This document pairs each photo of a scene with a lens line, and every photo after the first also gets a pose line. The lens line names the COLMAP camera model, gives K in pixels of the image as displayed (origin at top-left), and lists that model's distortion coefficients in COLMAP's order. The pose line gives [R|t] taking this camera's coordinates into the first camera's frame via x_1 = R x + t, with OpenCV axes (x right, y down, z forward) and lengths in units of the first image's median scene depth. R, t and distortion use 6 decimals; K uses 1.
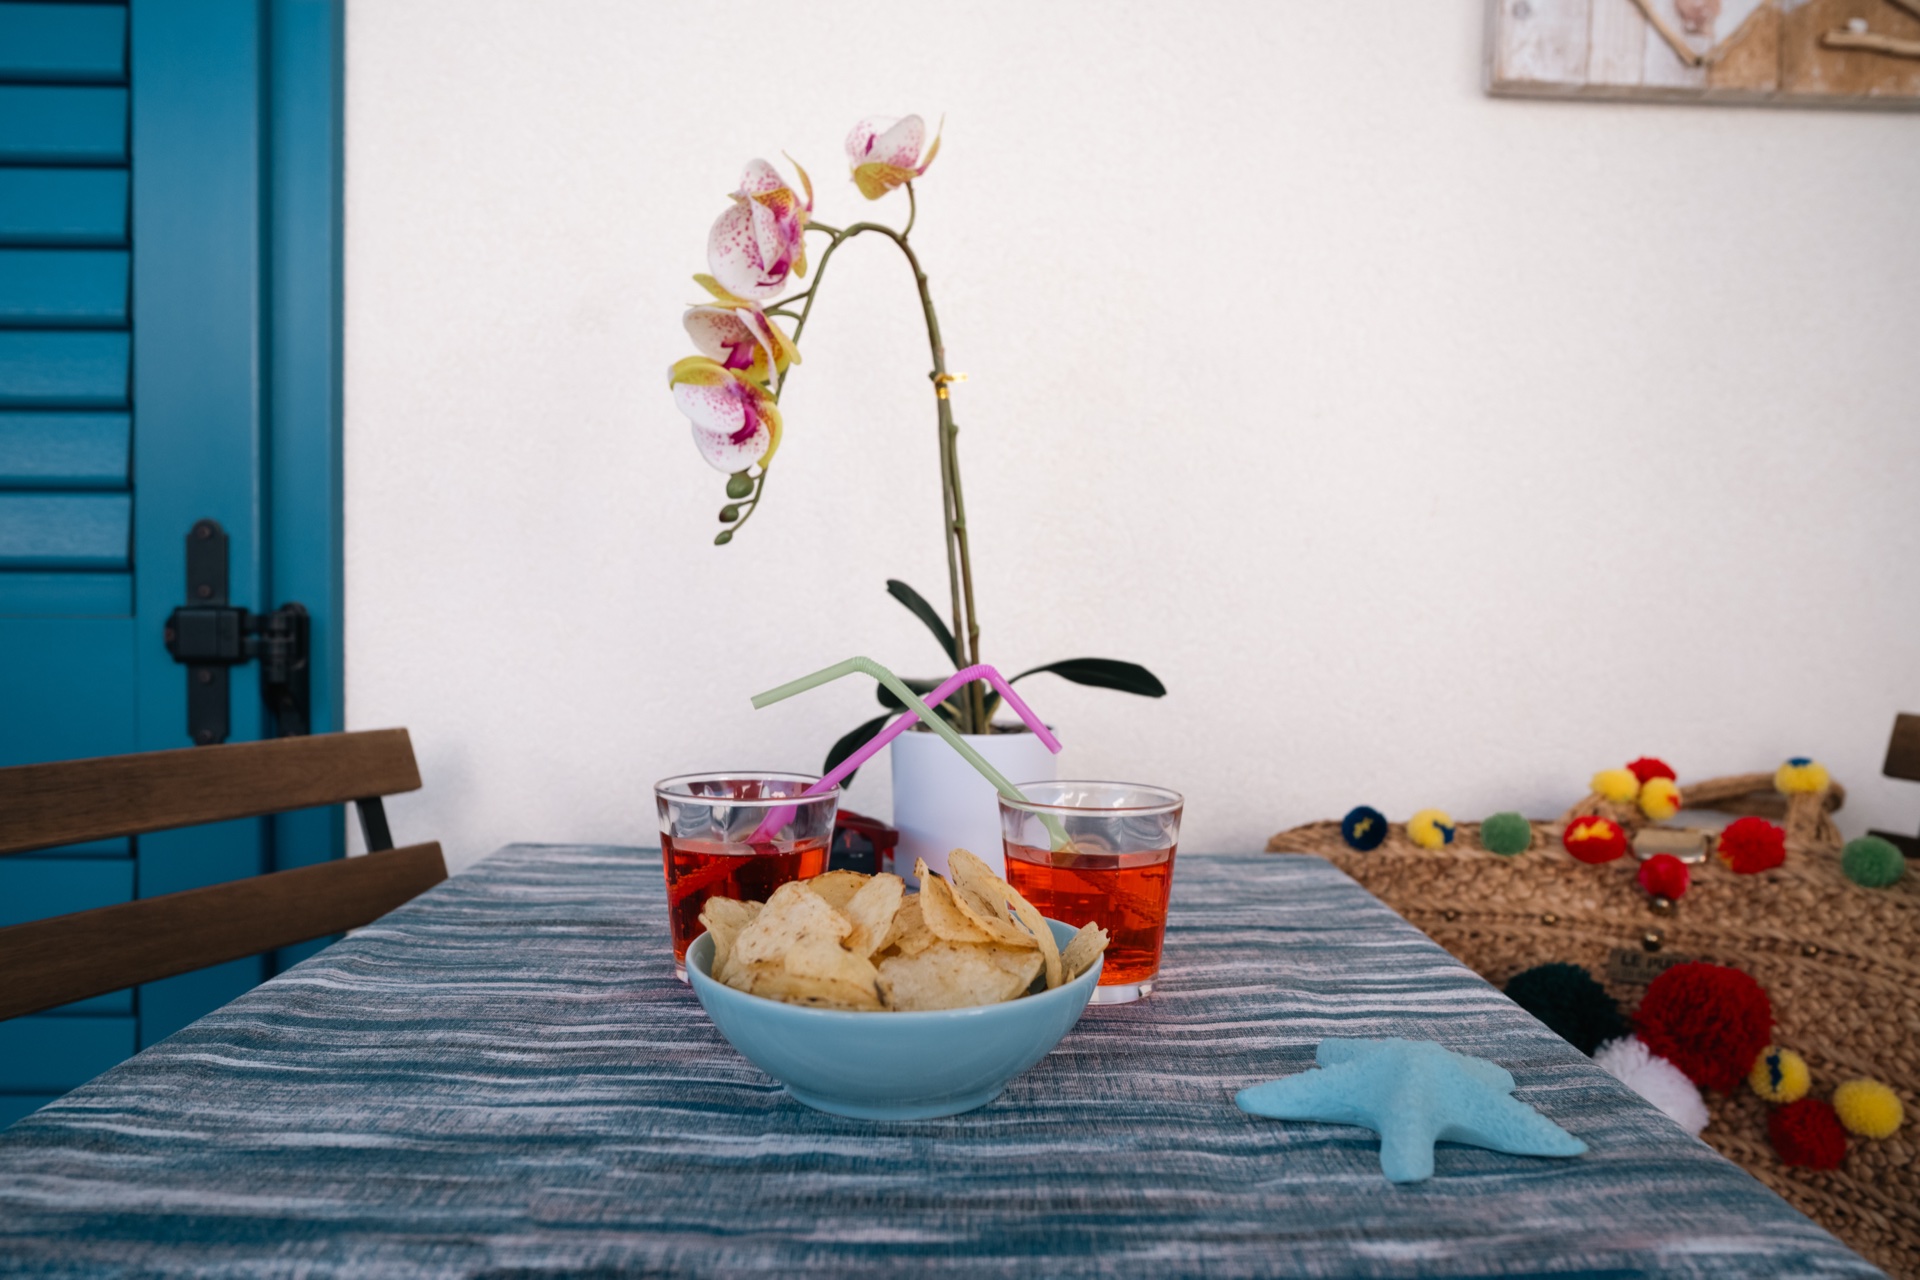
lens RADIAL K [[1272.5, 0, 960.2], [0, 1272.5, 734.2], [0, 0, 1]] dist [-0.018341, 0.005778]
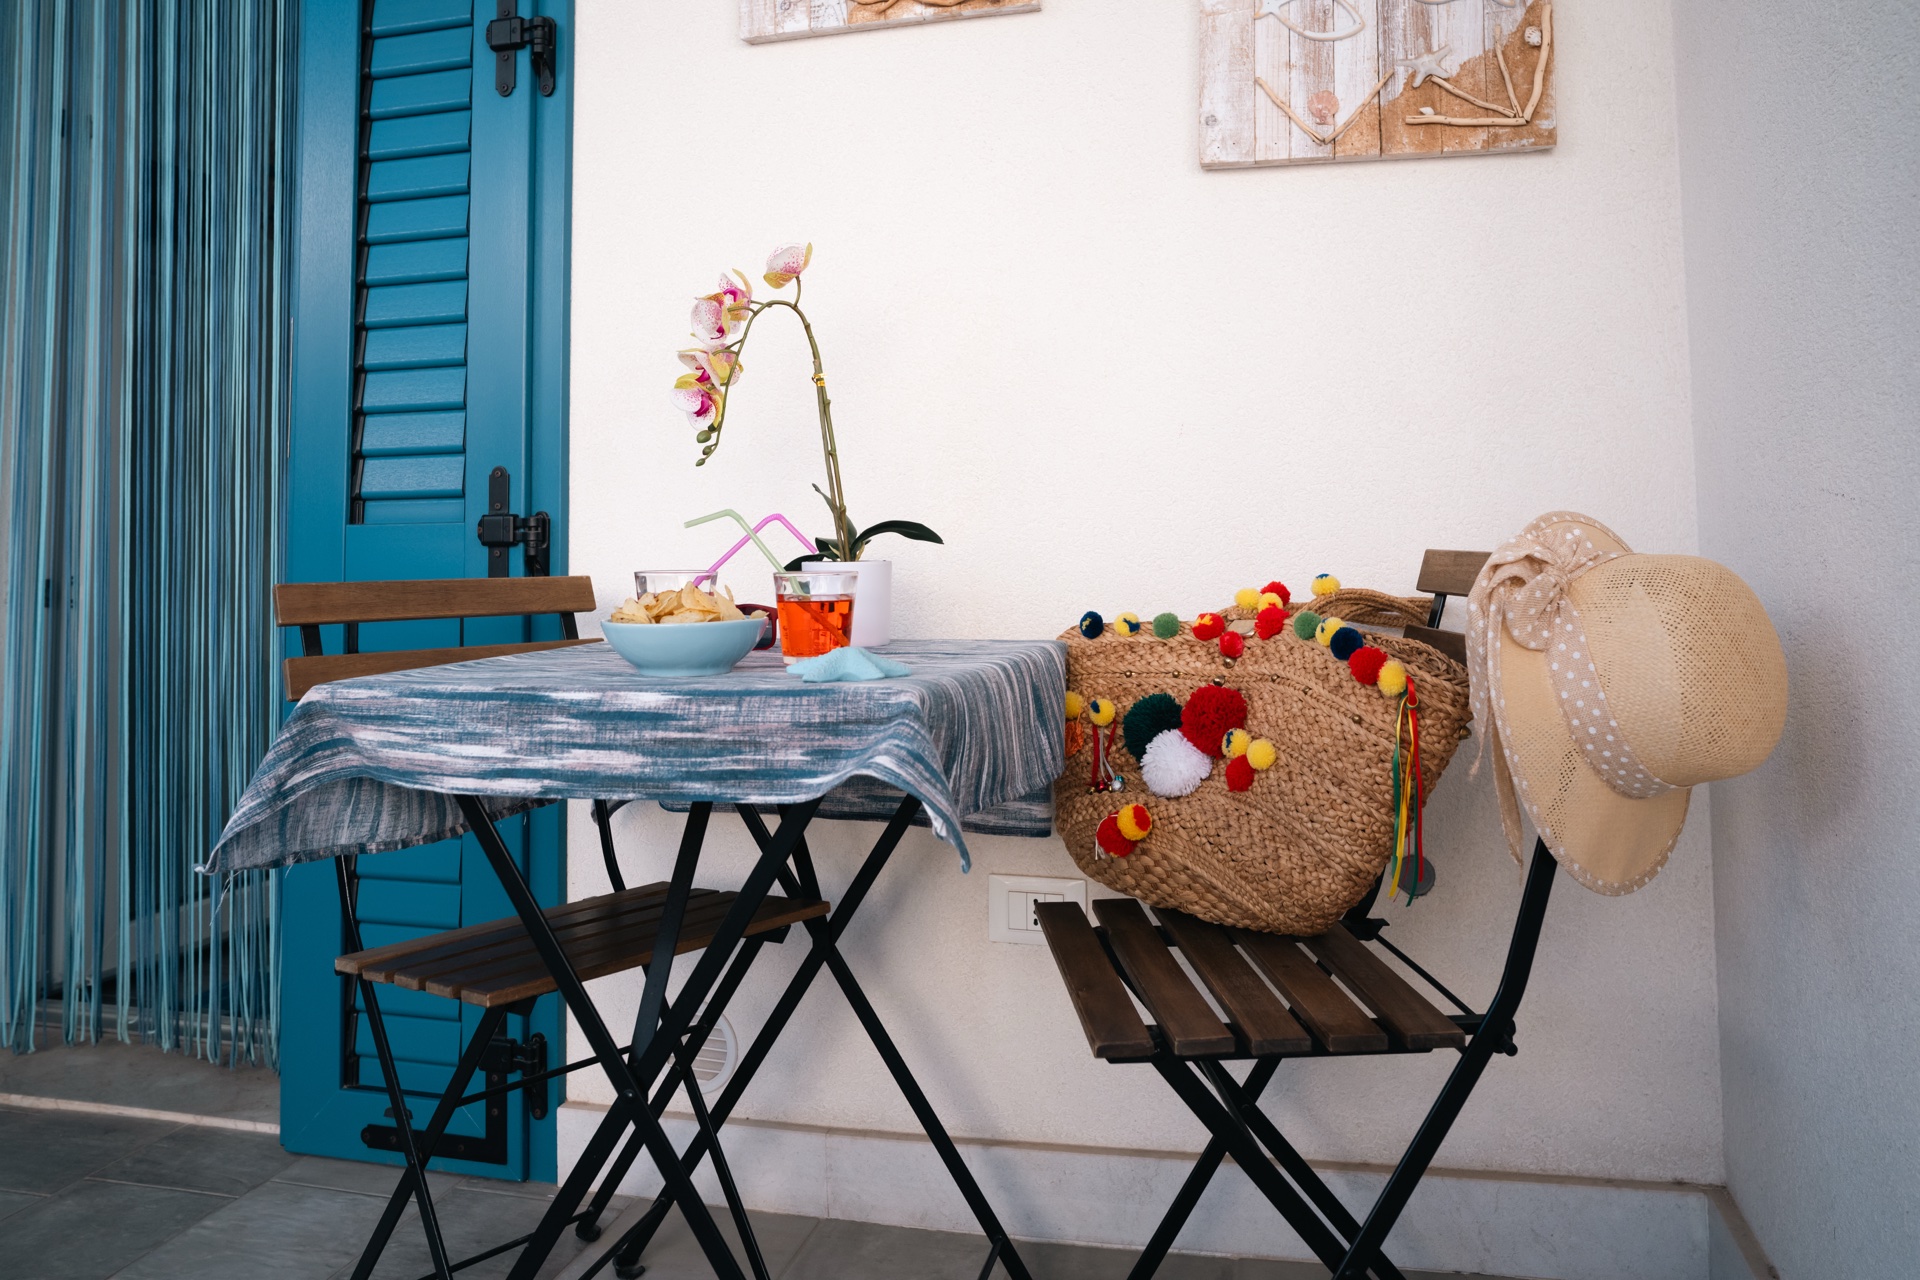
lens RADIAL K [[1352.2, 0, 952.0], [0, 1352.2, 642.7], [0, 0, 1]] dist [-0.076471, 0.072587]
pose [[0.960163, 0.000492, -0.279440, 0.606718], [-0.009247, 0.999507, -0.030013, 0.144298], [0.279288, 0.031401, 0.959694, -0.705432]]
